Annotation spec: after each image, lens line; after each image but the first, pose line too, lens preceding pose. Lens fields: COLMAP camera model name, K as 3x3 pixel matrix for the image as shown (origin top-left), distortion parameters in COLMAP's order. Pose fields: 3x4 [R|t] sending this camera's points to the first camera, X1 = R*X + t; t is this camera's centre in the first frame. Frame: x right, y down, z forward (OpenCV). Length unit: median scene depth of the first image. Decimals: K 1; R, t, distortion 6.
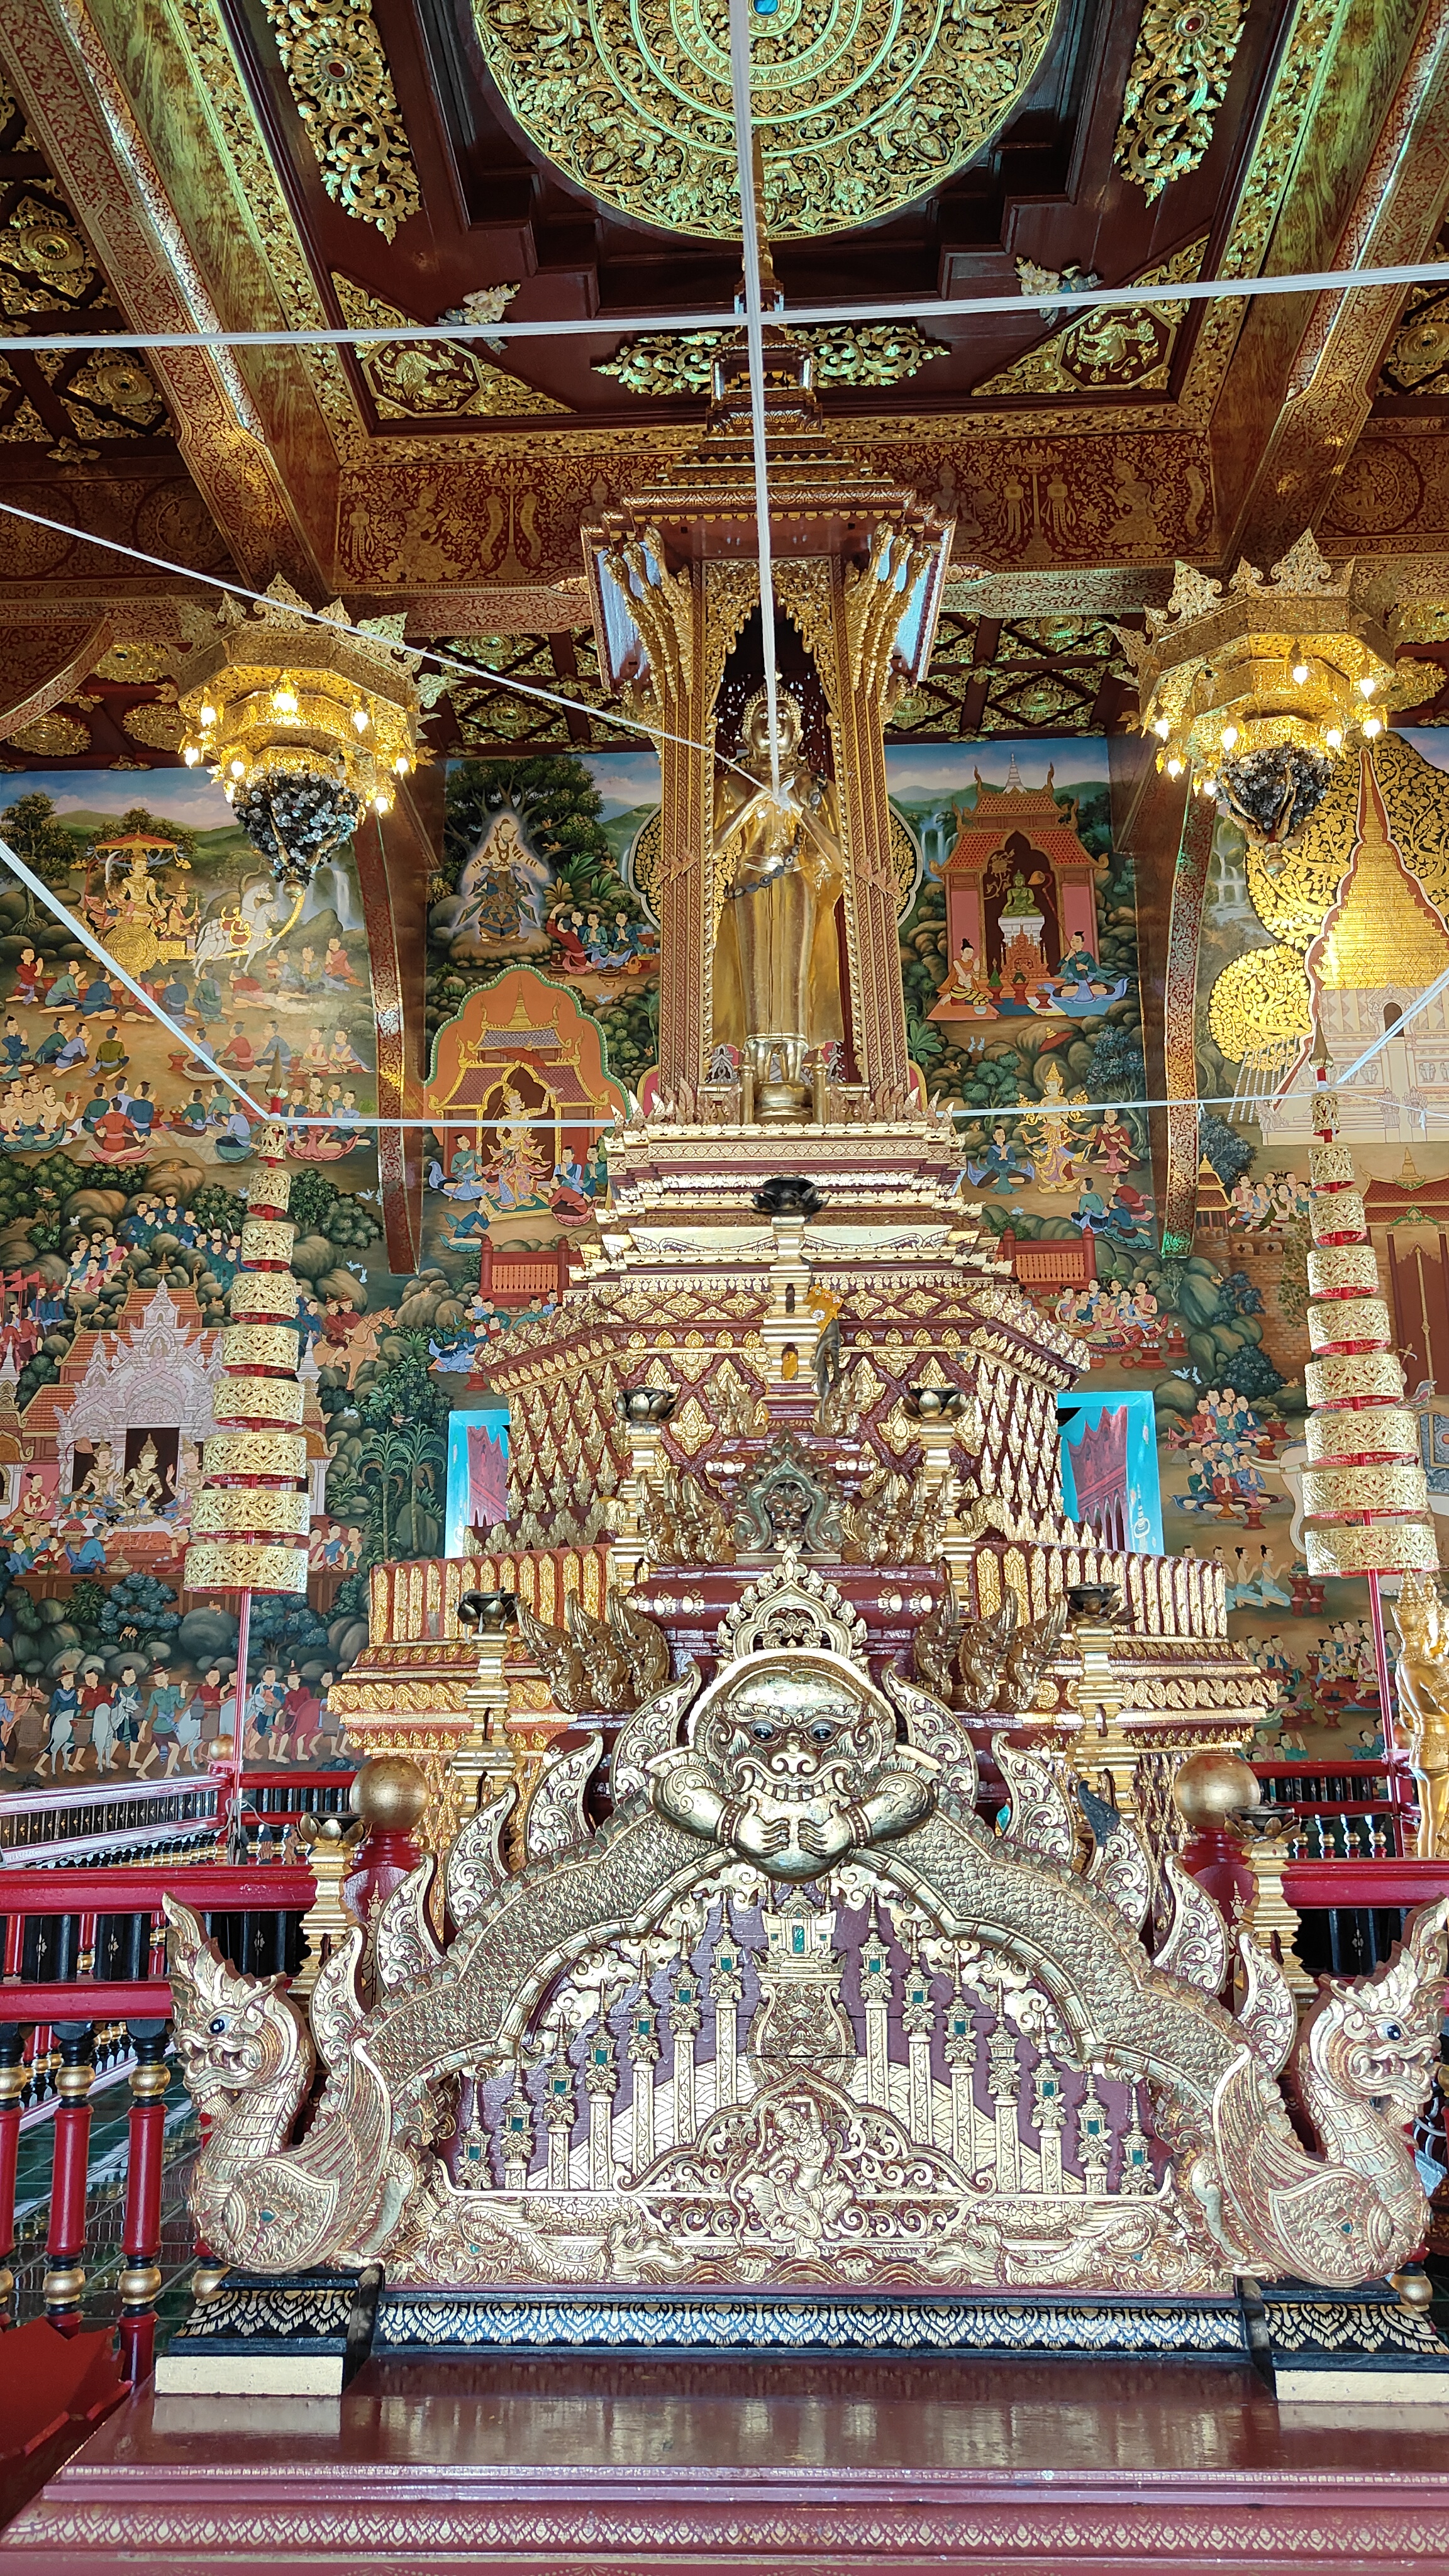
lens RADIAL K [[1835.3, 0, 719.2], [0, 1835.3, 1248.4], [0, 0, 1]] dist [0.012397, -0.006060]
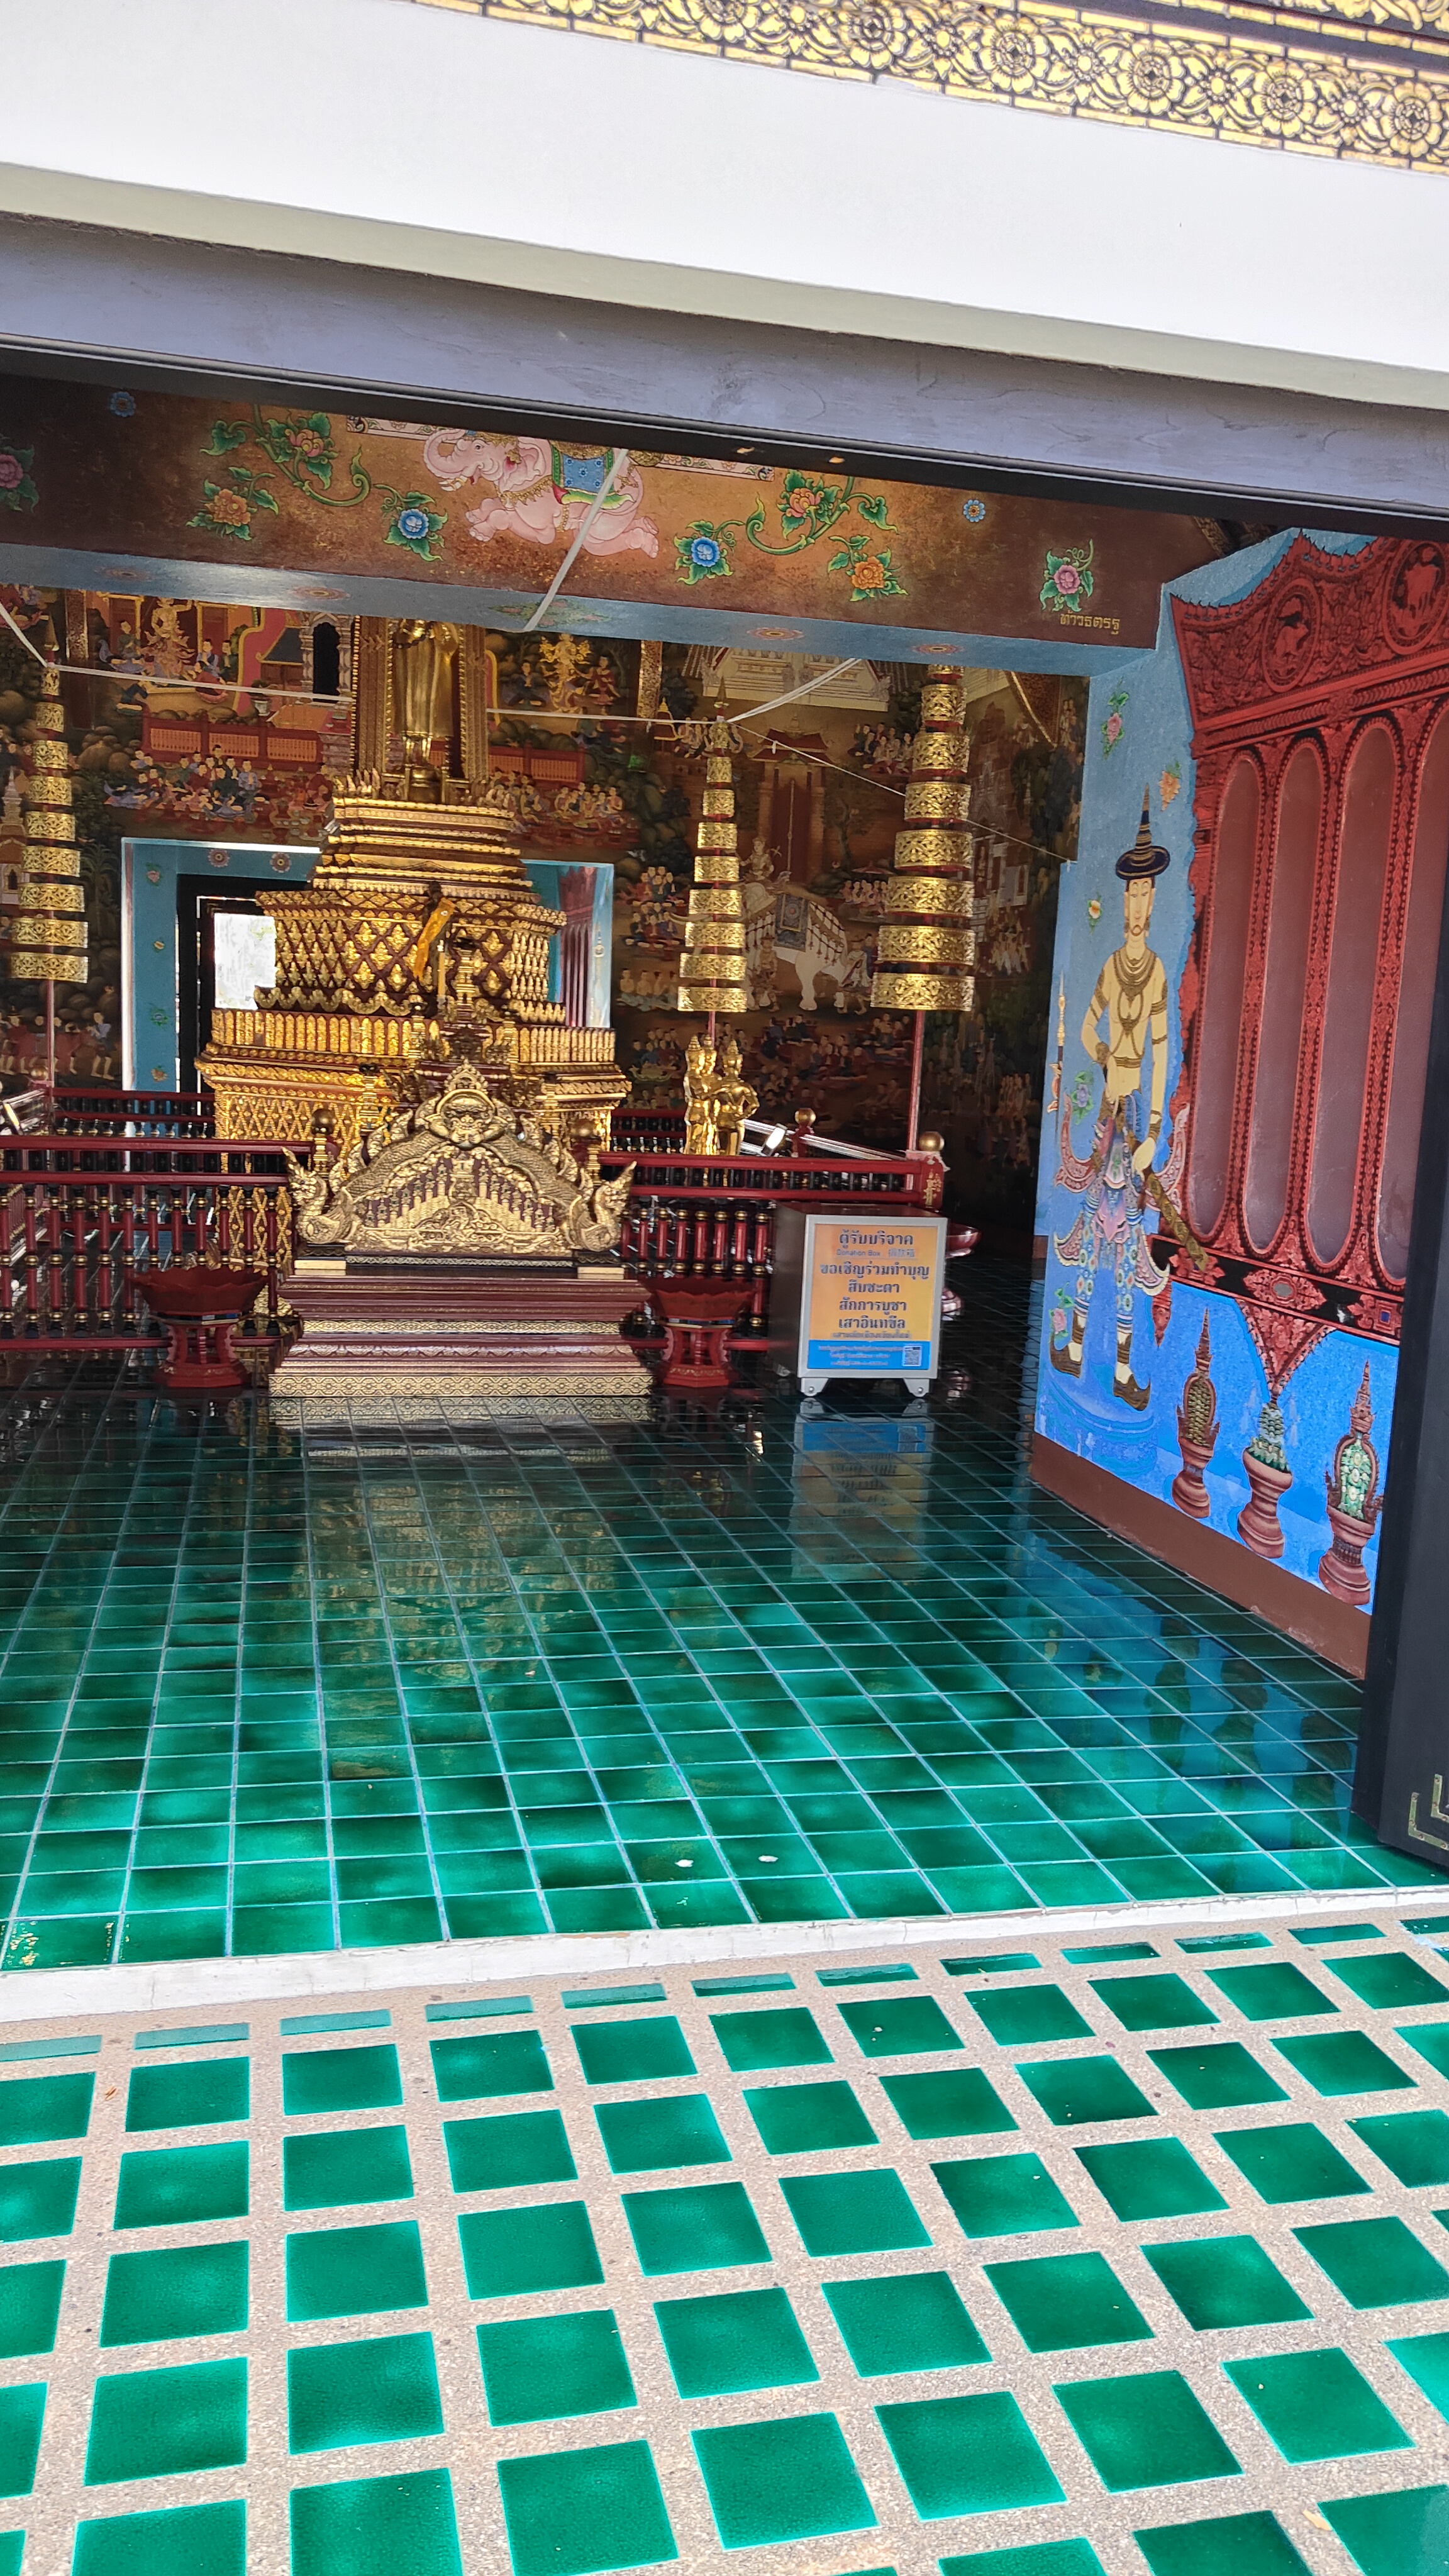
lens RADIAL K [[1835.3, 0, 729.9], [0, 1835.3, 1299.2], [0, 0, 1]] dist [0.012397, -0.006060]
pose [[0.957795, 0.014694, 0.287075, -0.201104], [-0.124108, 0.921951, 0.366883, -0.319314], [-0.259278, -0.387027, 0.884864, -1.005178]]
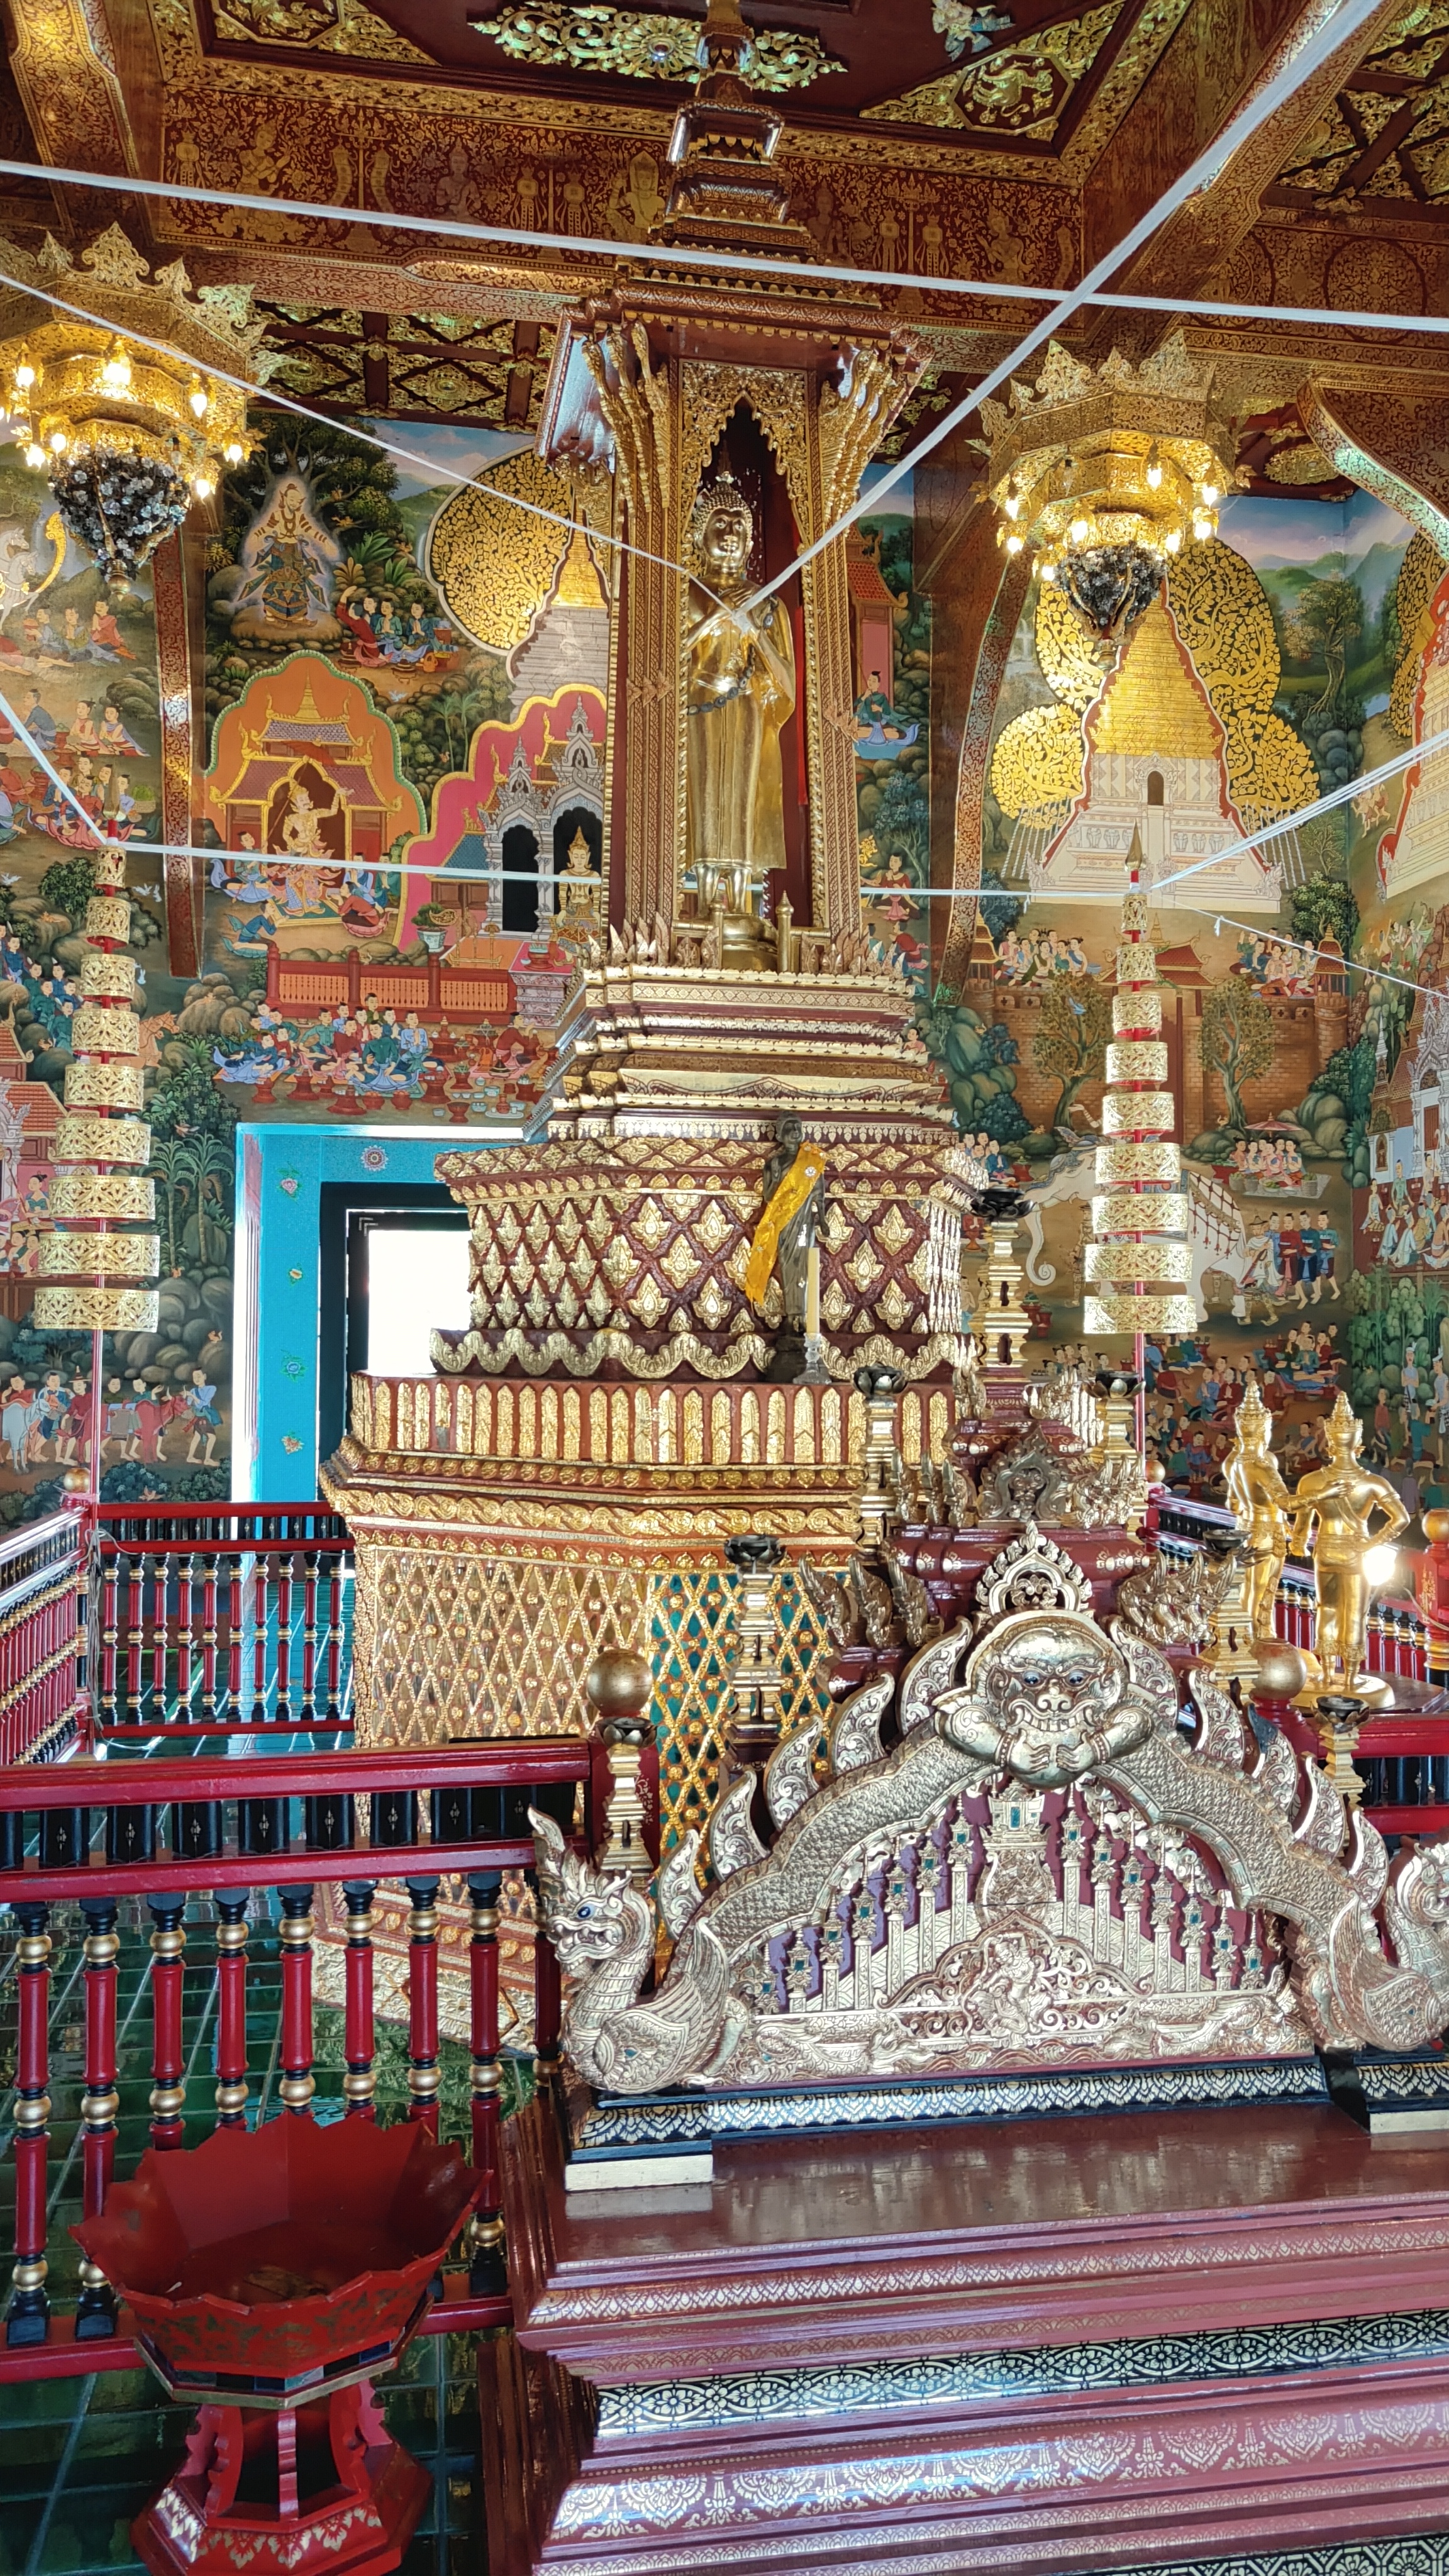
lens RADIAL K [[1835.3, 0, 758.3], [0, 1835.3, 1253.5], [0, 0, 1]] dist [0.012397, -0.006060]
pose [[0.975277, 0.027260, 0.219299, -0.177066], [-0.069909, 0.979456, 0.189155, -0.099279], [-0.209637, -0.199809, 0.957146, -0.044099]]
